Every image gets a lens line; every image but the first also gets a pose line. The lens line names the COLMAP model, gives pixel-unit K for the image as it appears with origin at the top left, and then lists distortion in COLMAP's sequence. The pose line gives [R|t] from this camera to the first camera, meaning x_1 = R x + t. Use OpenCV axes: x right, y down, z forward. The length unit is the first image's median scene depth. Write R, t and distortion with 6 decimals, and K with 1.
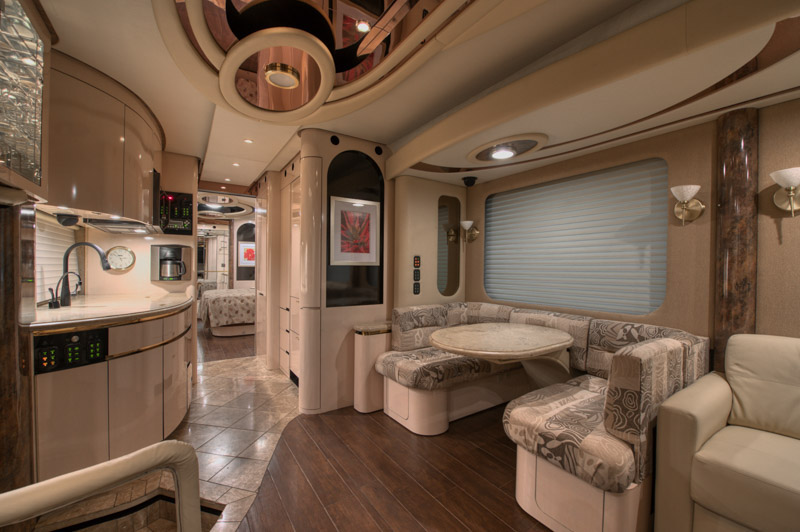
lens RADIAL K [[326.8, 0, 403.0], [0, 326.8, 271.5], [0, 0, 1]] dist [-0.014123, -0.003821]
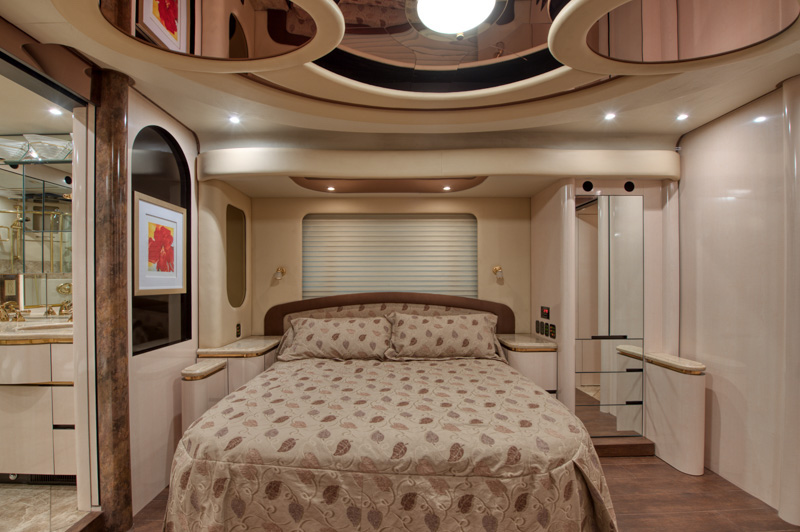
lens RADIAL K [[334.2, 0, 397.8], [0, 334.2, 283.1], [0, 0, 1]] dist [-0.019113, -0.000526]
pose [[0.546141, -0.016799, 0.837525, -1.666789], [0.017619, 0.999808, 0.008565, -0.064397], [-0.837508, 0.010079, 0.546332, 1.941235]]
